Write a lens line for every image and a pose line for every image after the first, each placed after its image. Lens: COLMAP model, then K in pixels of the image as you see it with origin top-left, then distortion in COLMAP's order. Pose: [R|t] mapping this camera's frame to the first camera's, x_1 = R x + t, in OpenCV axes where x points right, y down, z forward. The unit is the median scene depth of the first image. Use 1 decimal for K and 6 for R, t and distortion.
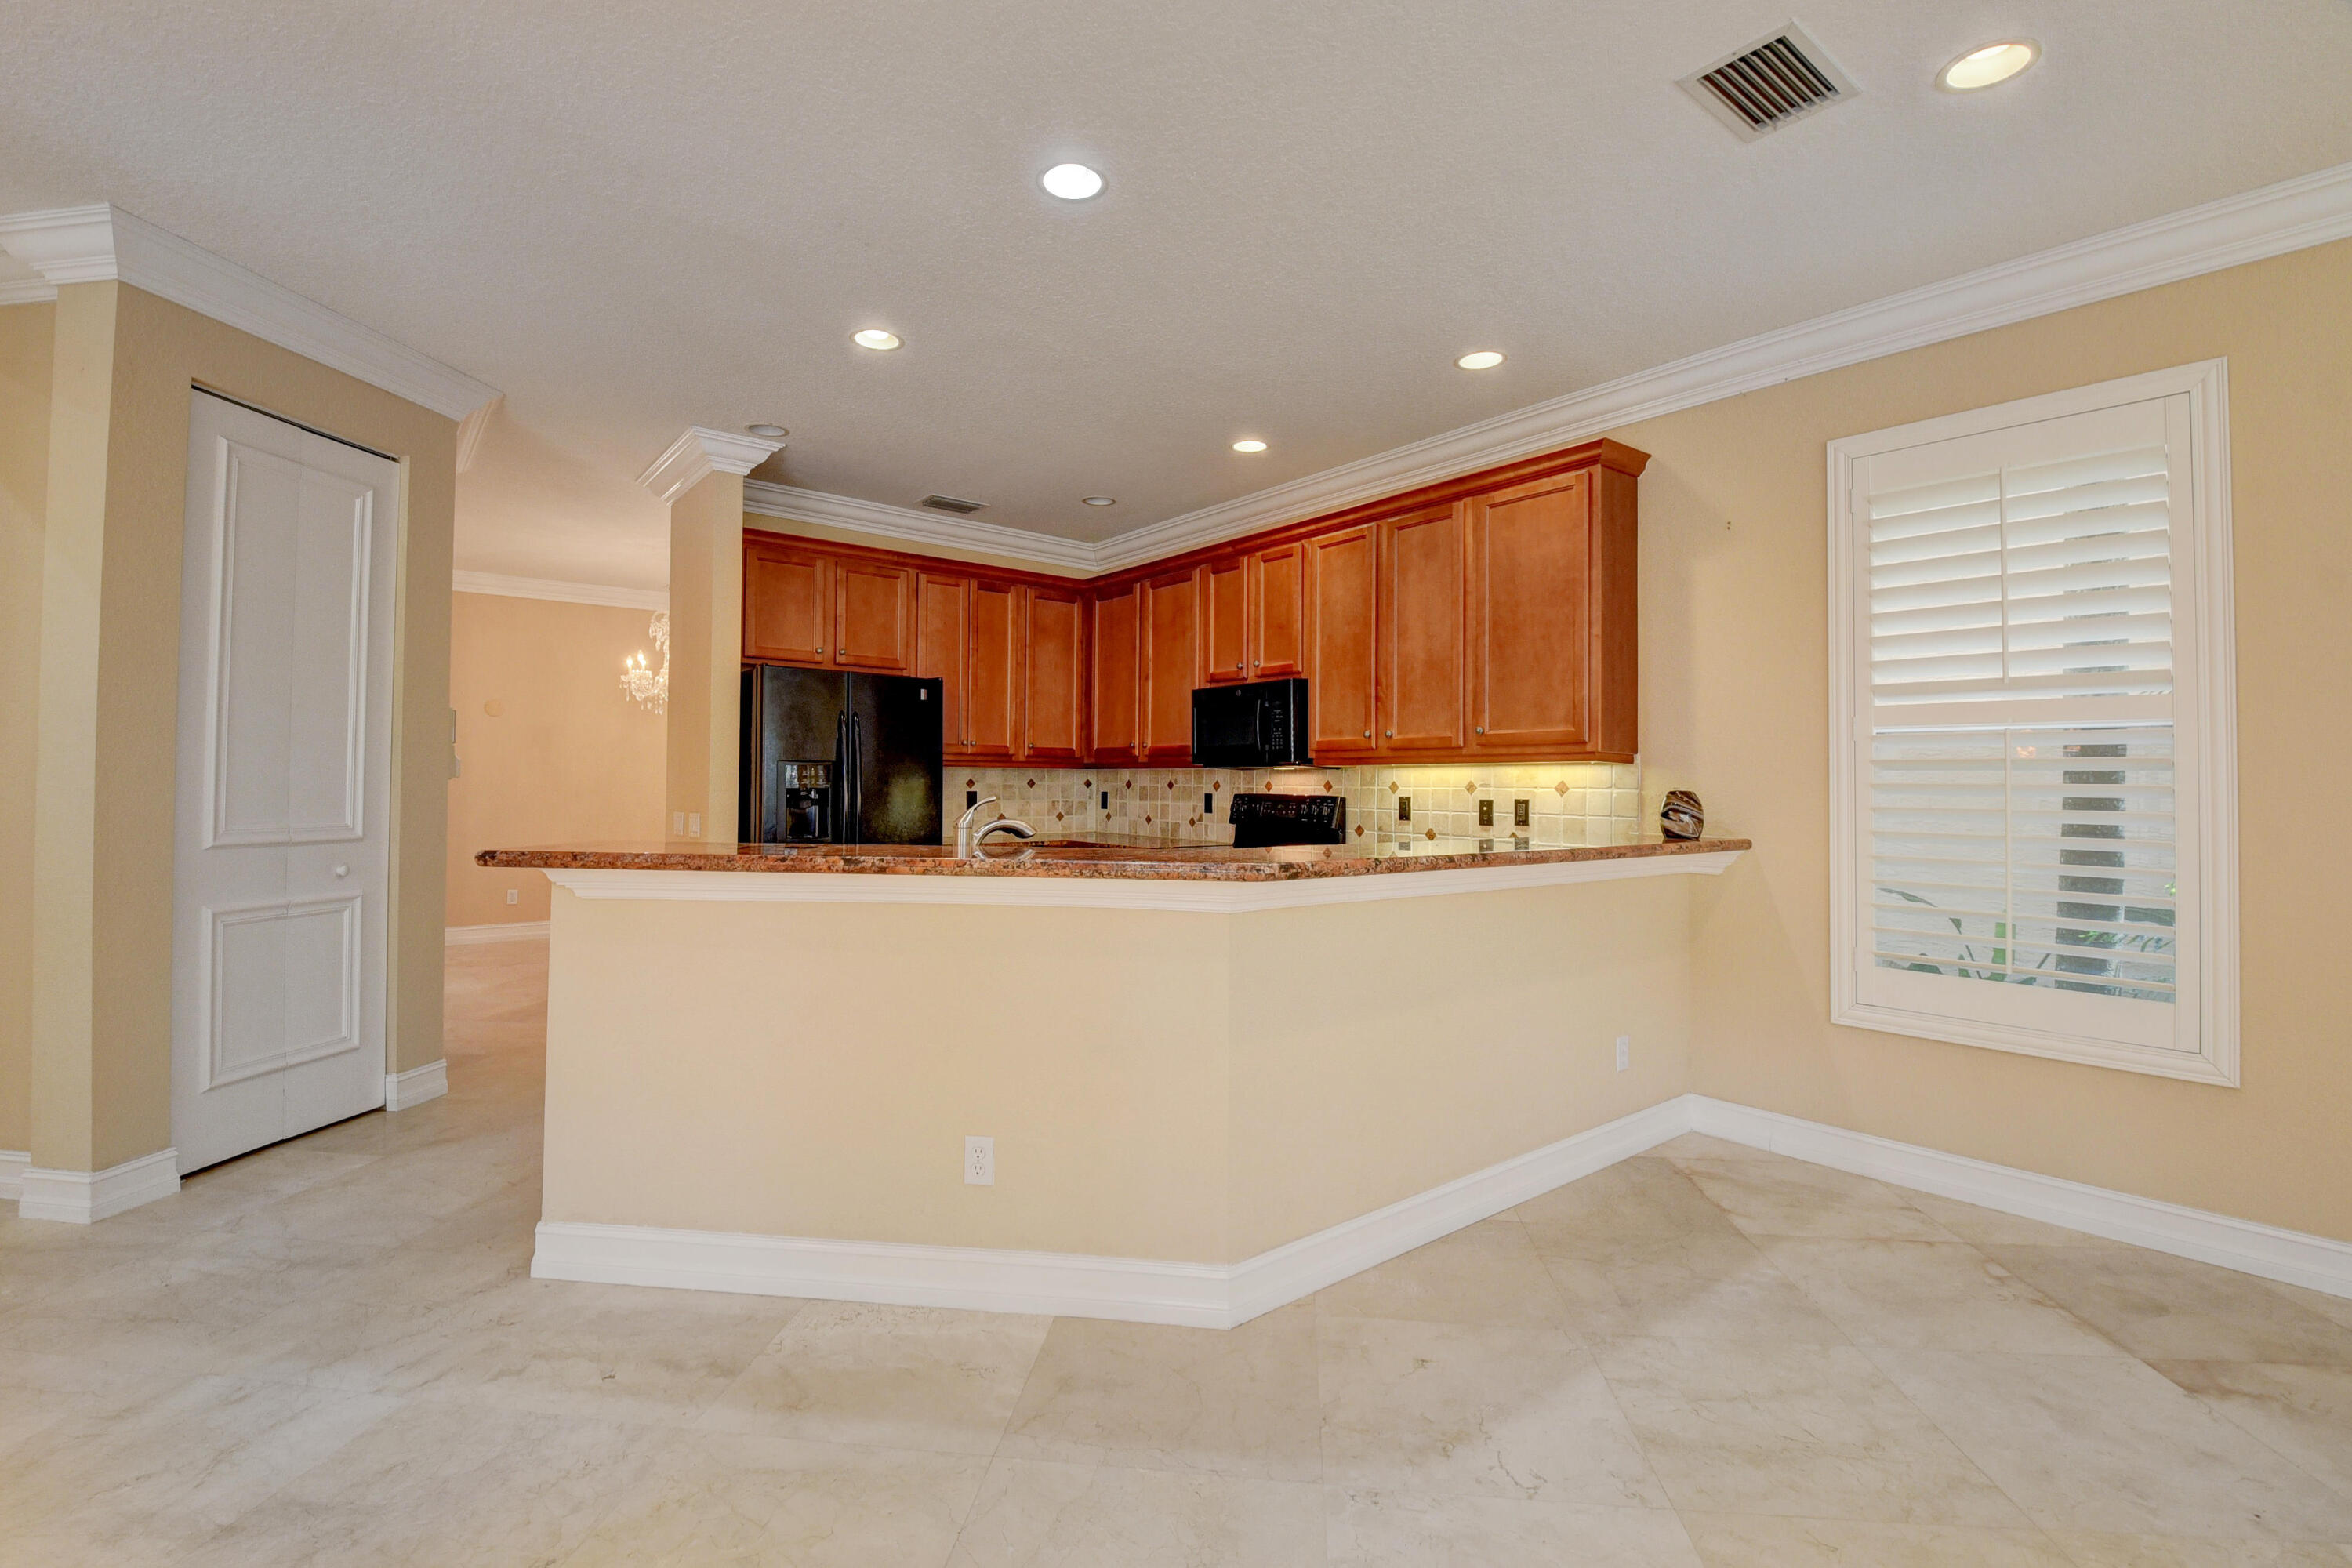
lens RADIAL K [[1035.0, 0, 1176.9], [0, 1035.0, 759.1], [0, 0, 1]] dist [-0.001285, -0.014693]
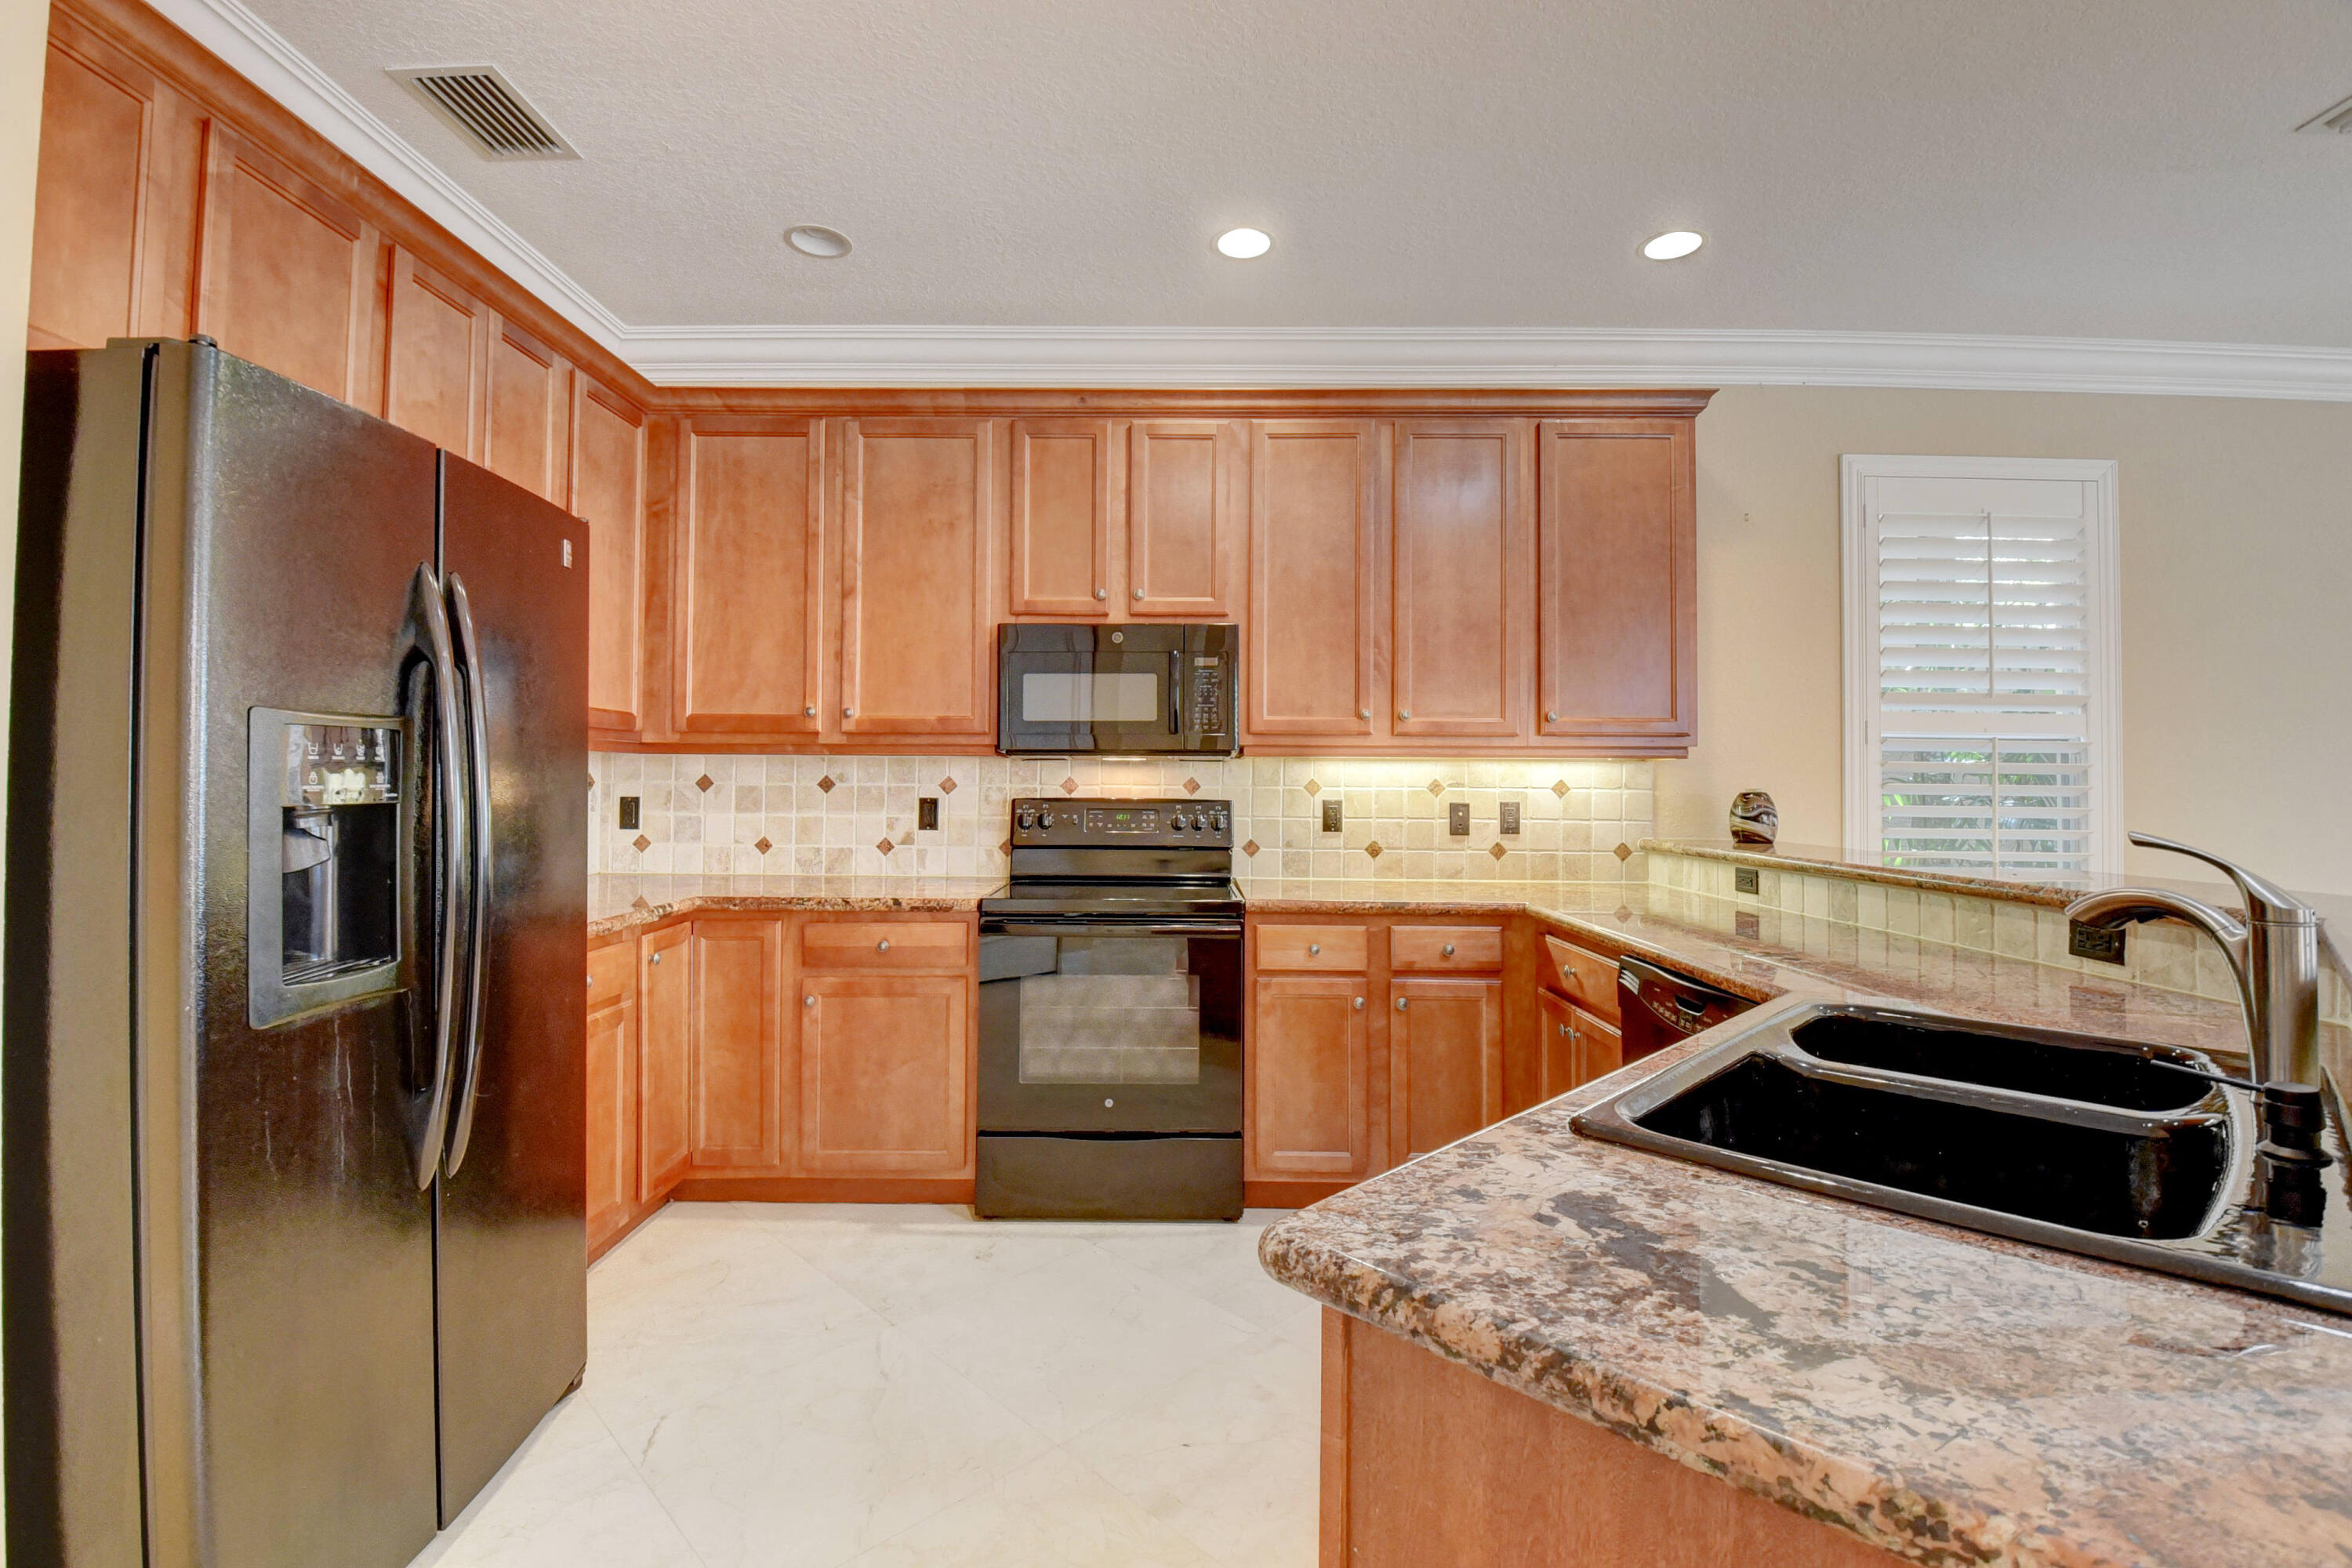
lens RADIAL K [[1035.0, 0, 1165.0], [0, 1035.0, 755.9], [0, 0, 1]] dist [-0.001285, -0.014693]
pose [[0.633207, 0.013964, 0.773857, -0.515211], [-0.020762, 0.999784, -0.001053, 0.009303], [-0.773704, -0.015400, 0.633360, 0.745071]]
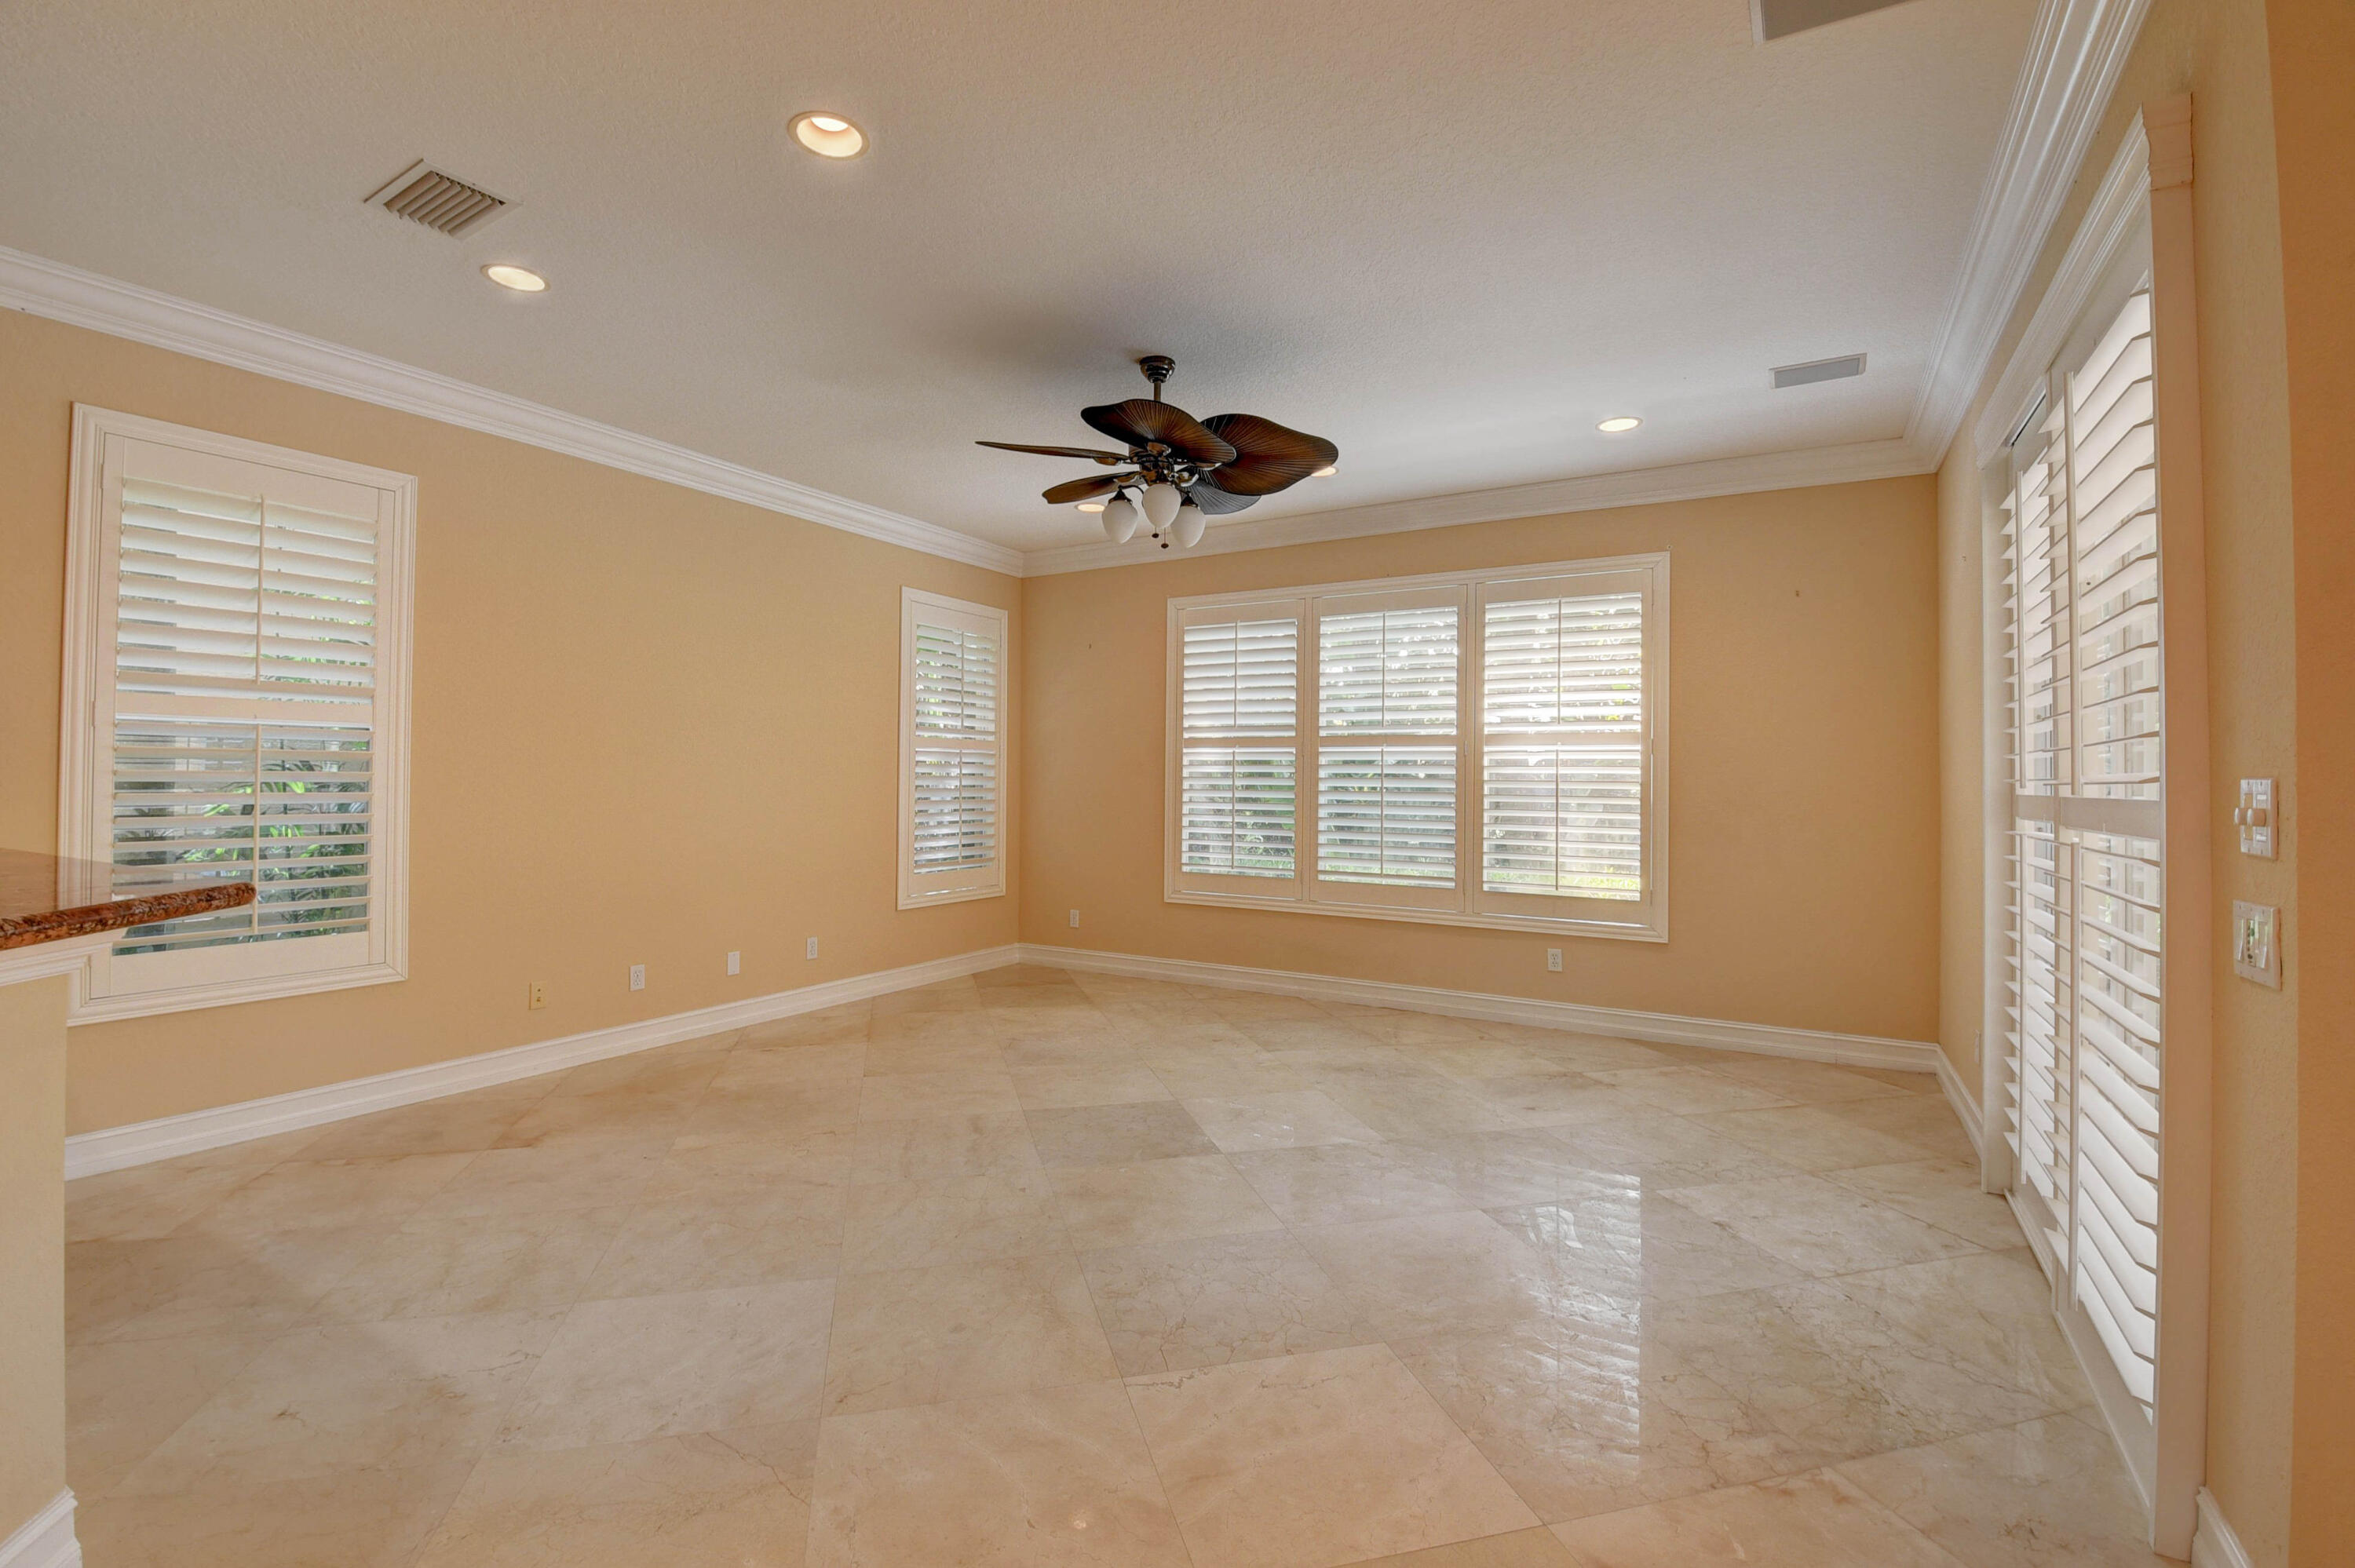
lens RADIAL K [[1036.1, 0, 1165.9], [0, 1036.1, 765.2], [0, 0, 1]] dist [-0.001285, -0.014693]
pose [[-0.355918, 0.001400, 0.934516, -0.481406], [-0.028363, 0.999522, -0.012299, 0.001771], [-0.934087, -0.030883, -0.355708, 0.339224]]
